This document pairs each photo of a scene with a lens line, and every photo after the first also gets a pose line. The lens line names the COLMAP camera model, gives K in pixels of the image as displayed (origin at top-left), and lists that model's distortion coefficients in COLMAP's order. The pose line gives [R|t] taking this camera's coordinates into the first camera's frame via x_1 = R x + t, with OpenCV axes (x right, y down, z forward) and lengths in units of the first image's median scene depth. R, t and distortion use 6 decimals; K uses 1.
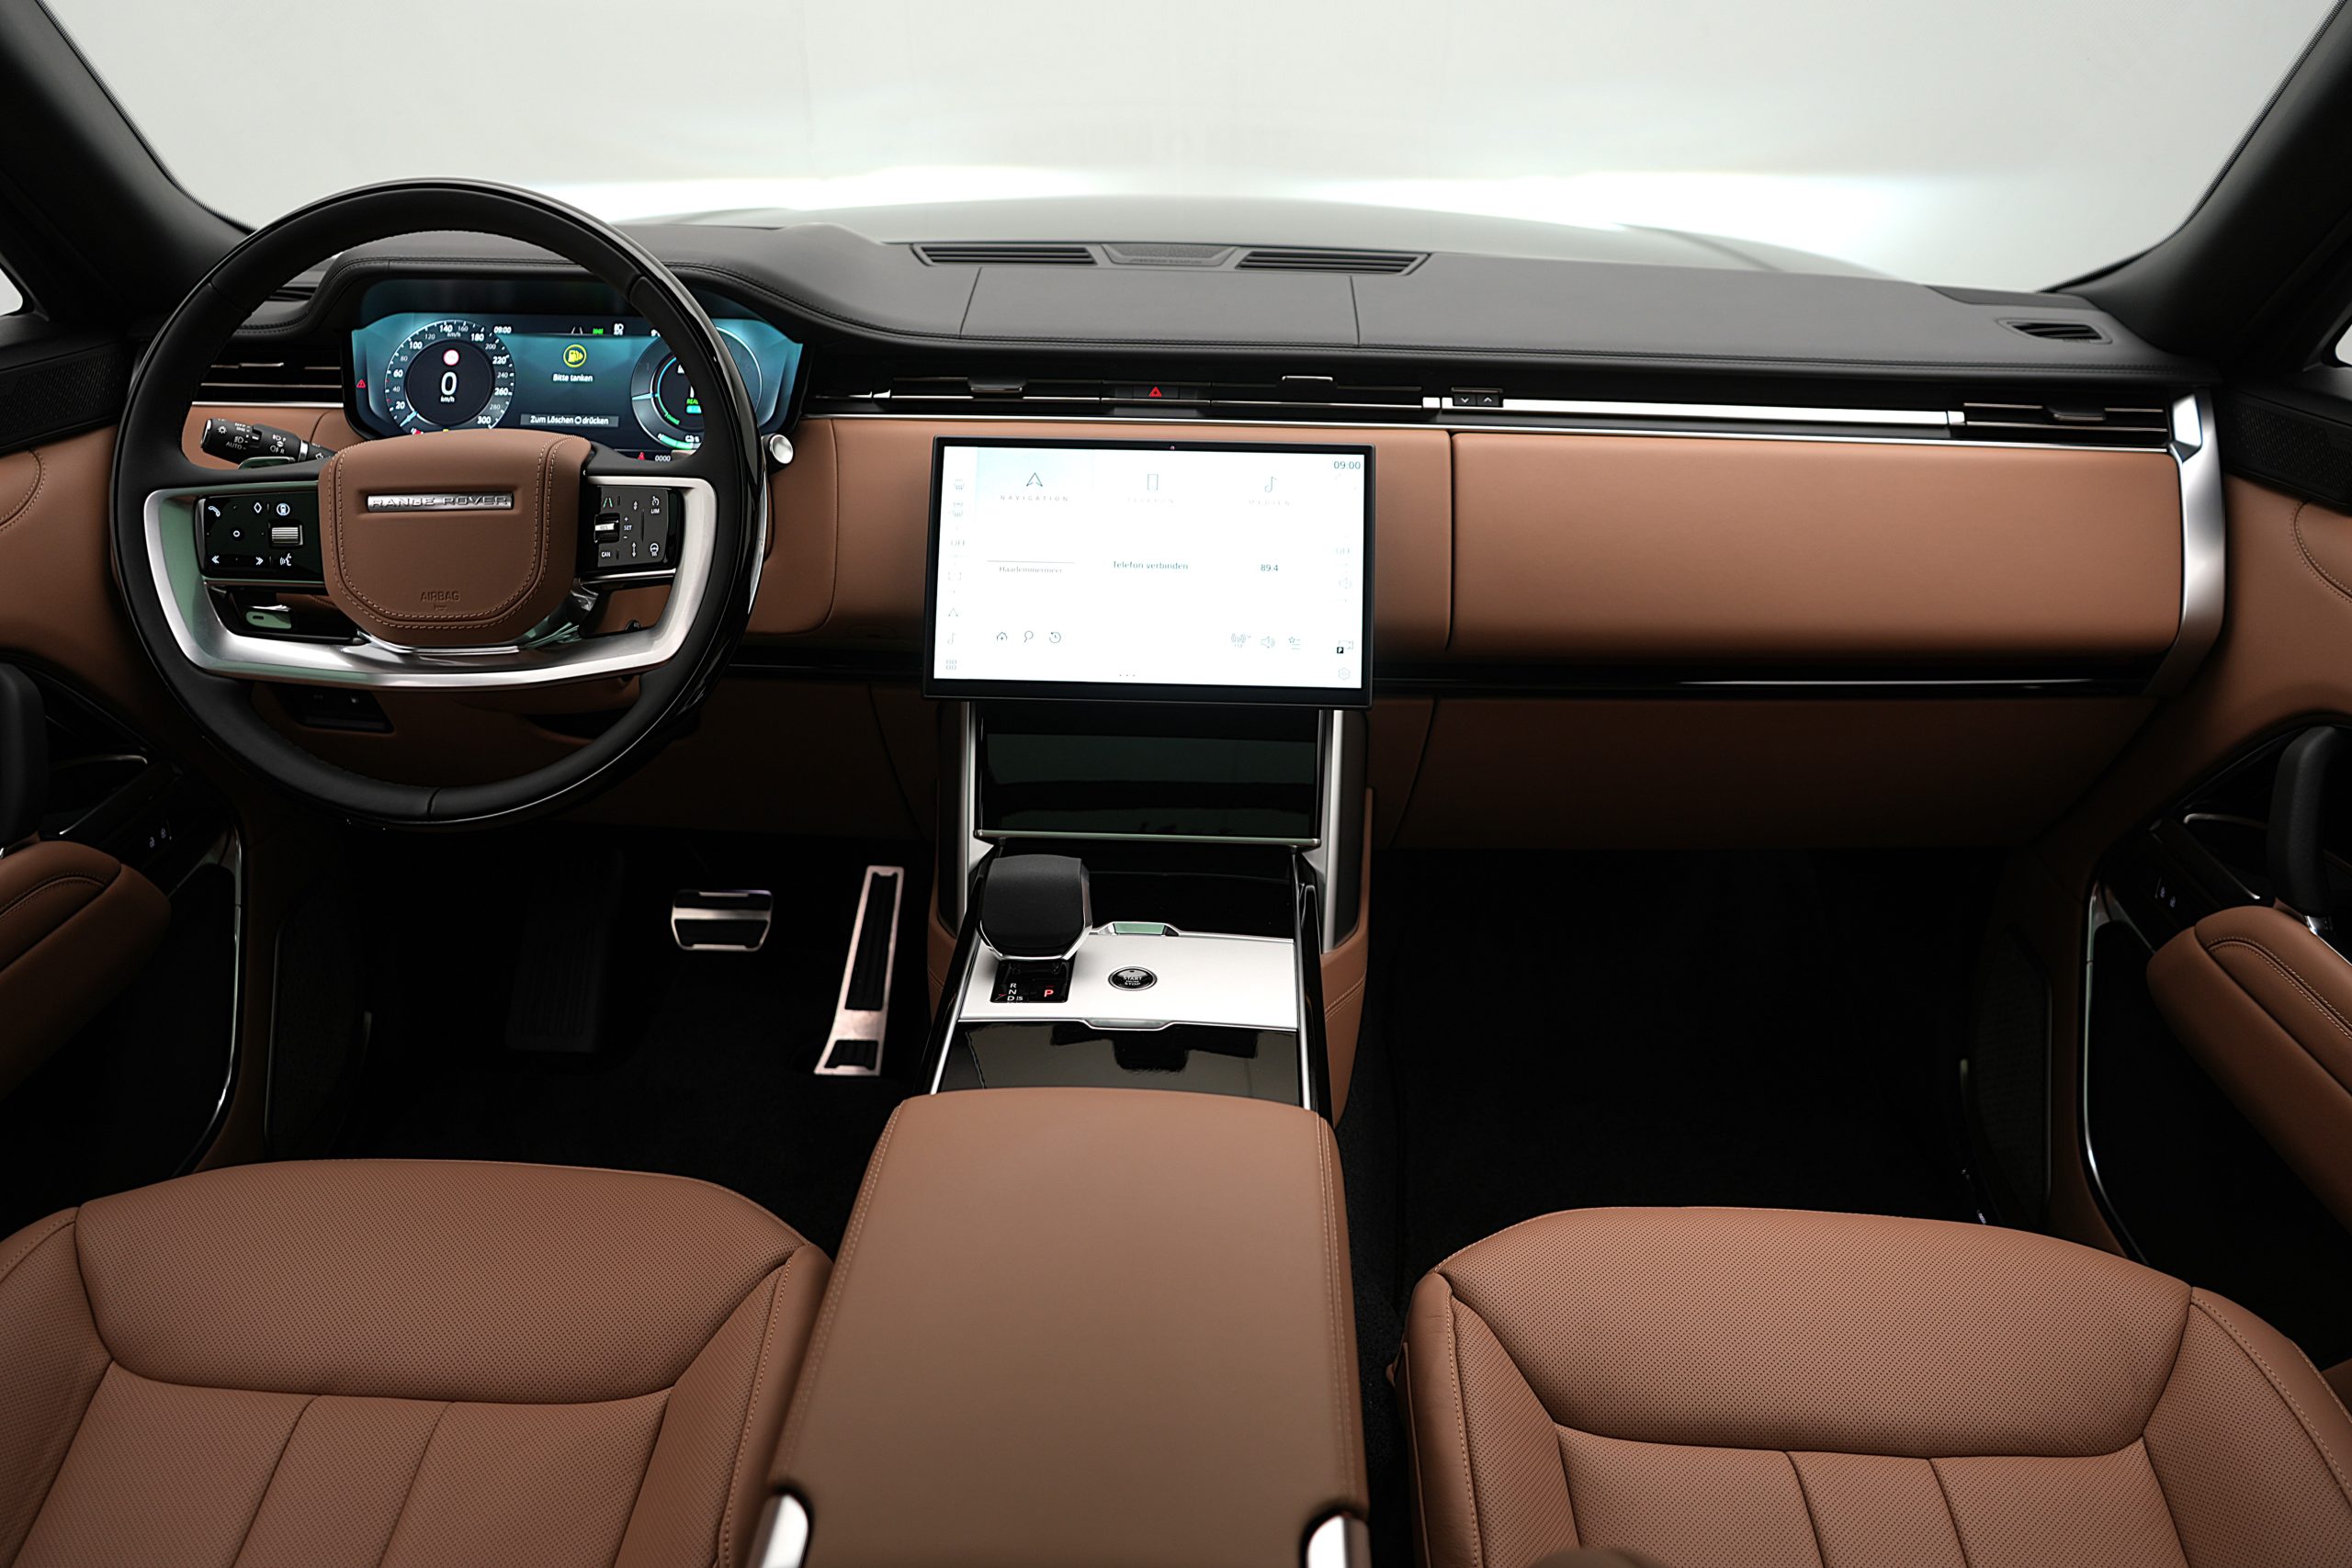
lens RADIAL K [[1917.8, 0, 1166.2], [0, 1917.8, 735.7], [0, 0, 1]] dist [-0.010802, -0.008653]
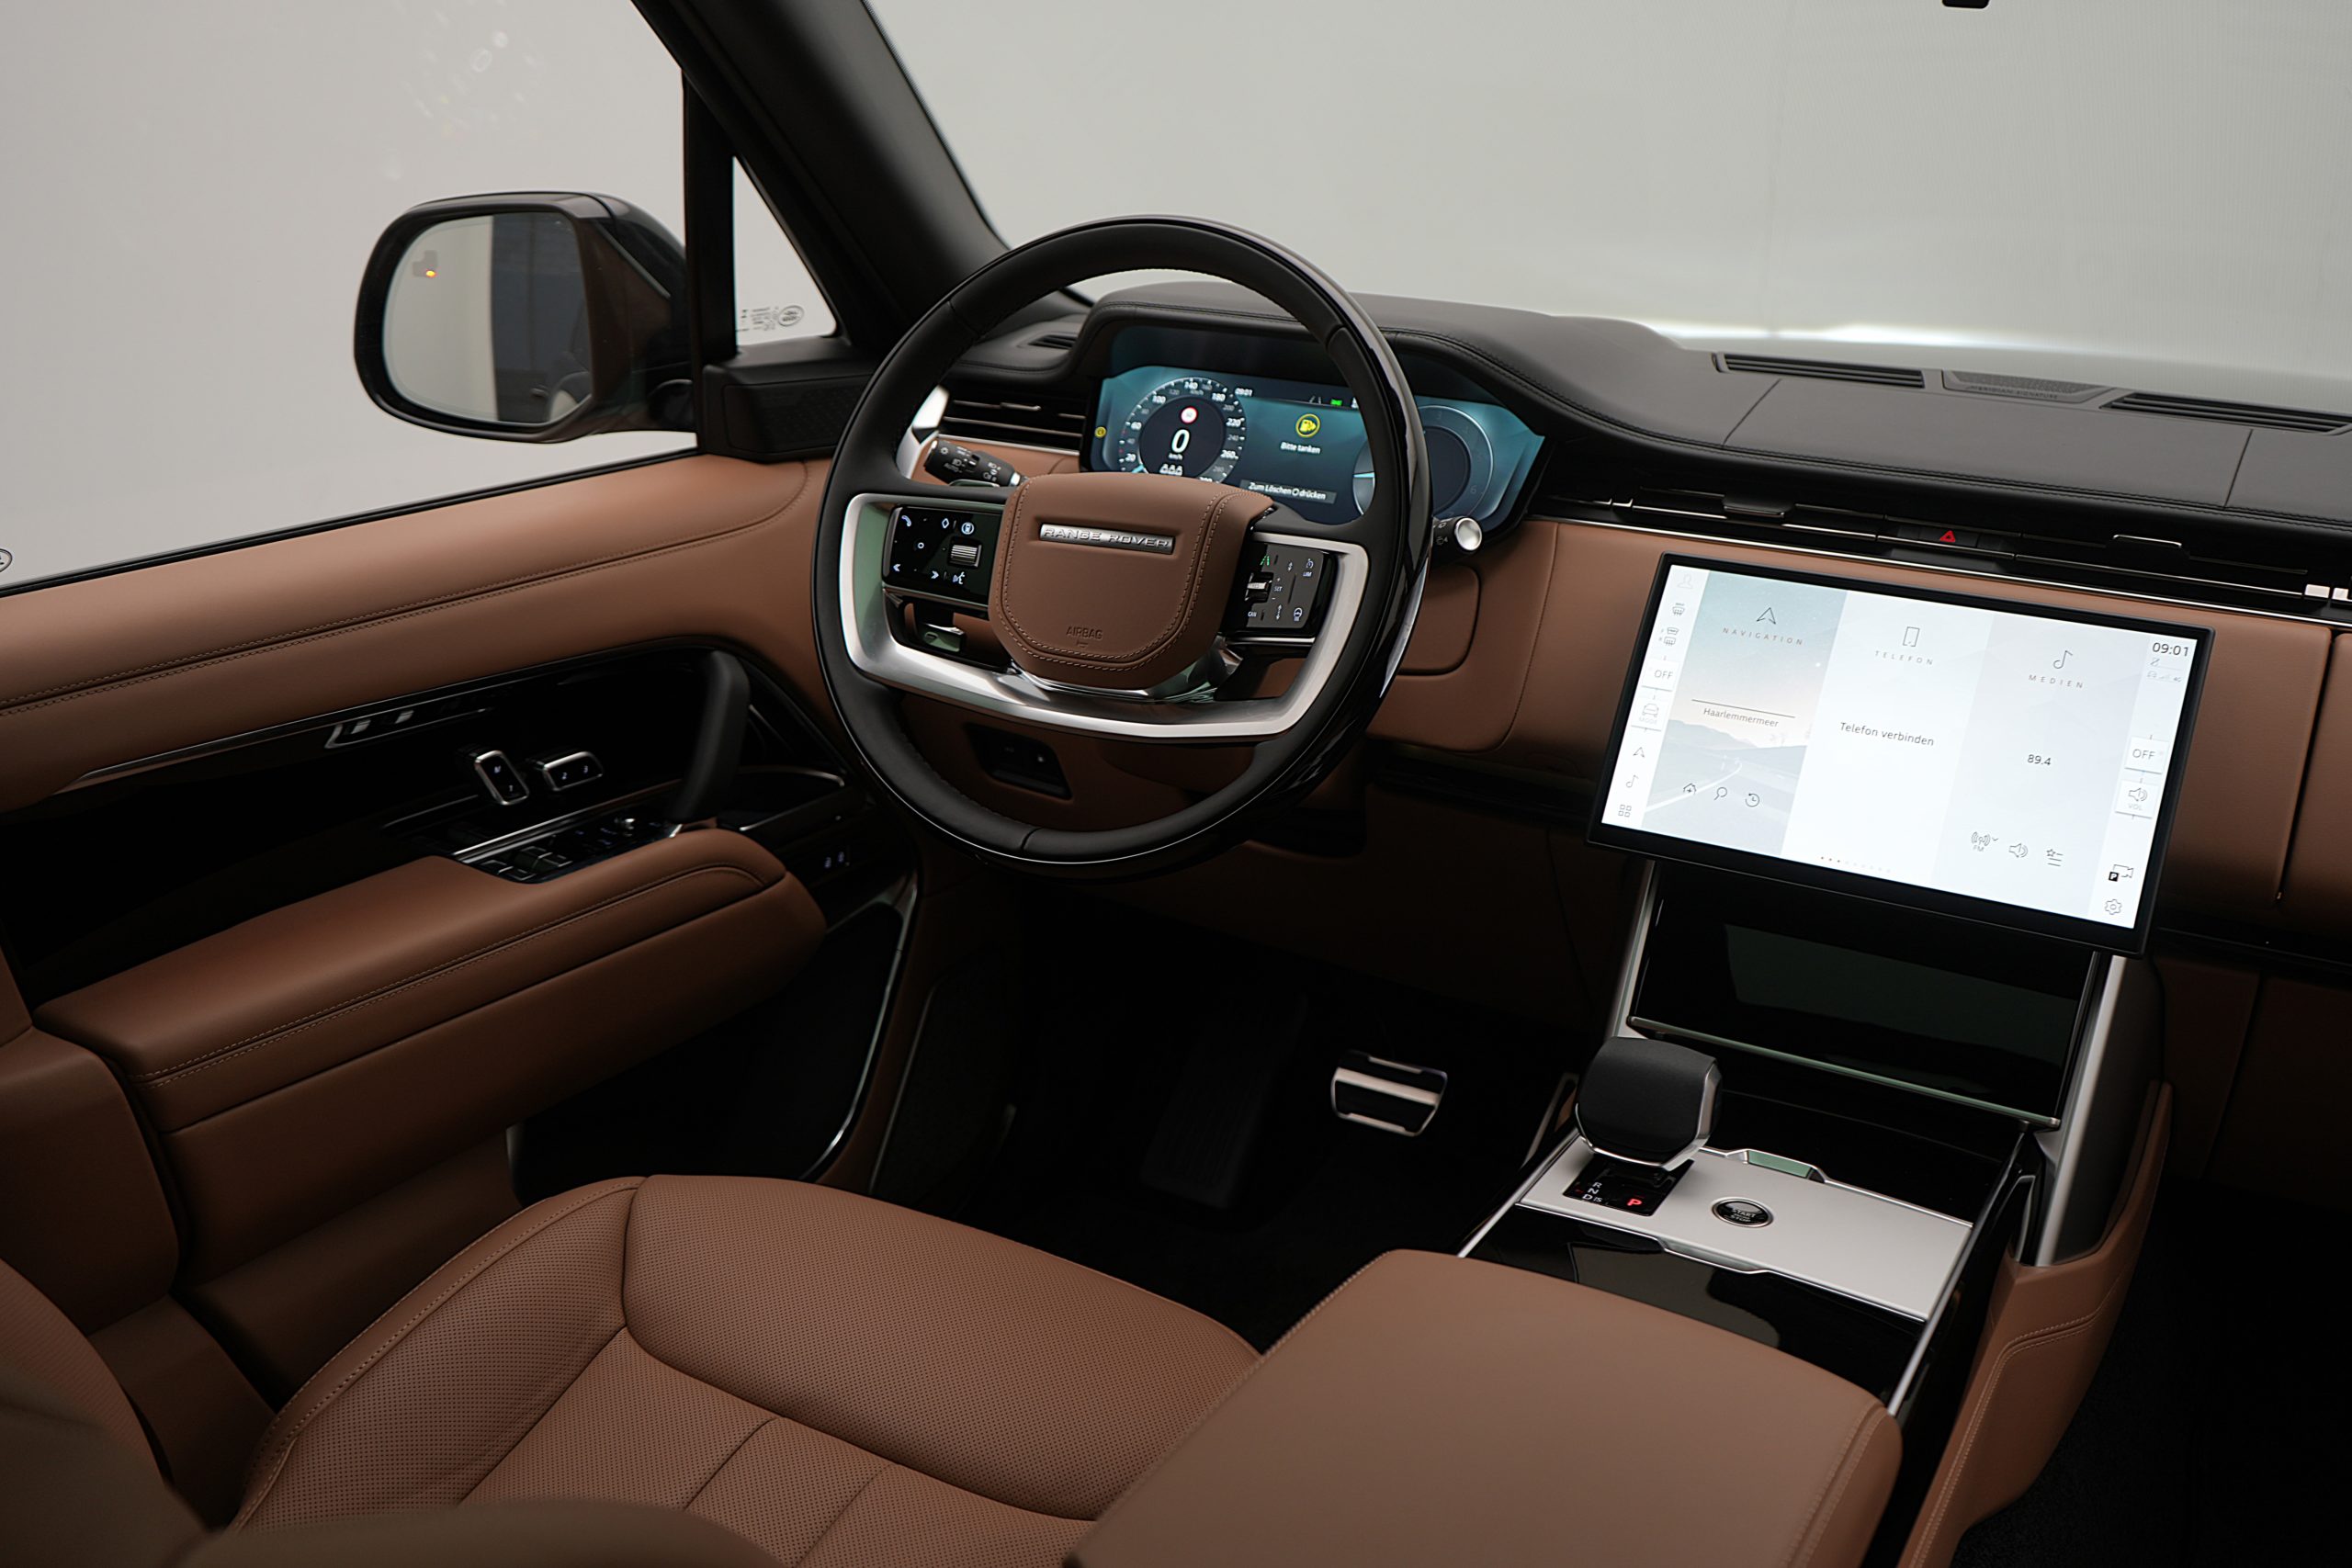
lens RADIAL K [[2293.0, 0, 1137.4], [0, 2293.0, 723.4], [0, 0, 1]] dist [-0.011976, 0.004615]
pose [[0.882995, 0.152574, -0.443893, 0.140720], [-0.206747, 0.975439, -0.075986, 0.046469], [0.421397, 0.158869, 0.892852, -0.006558]]
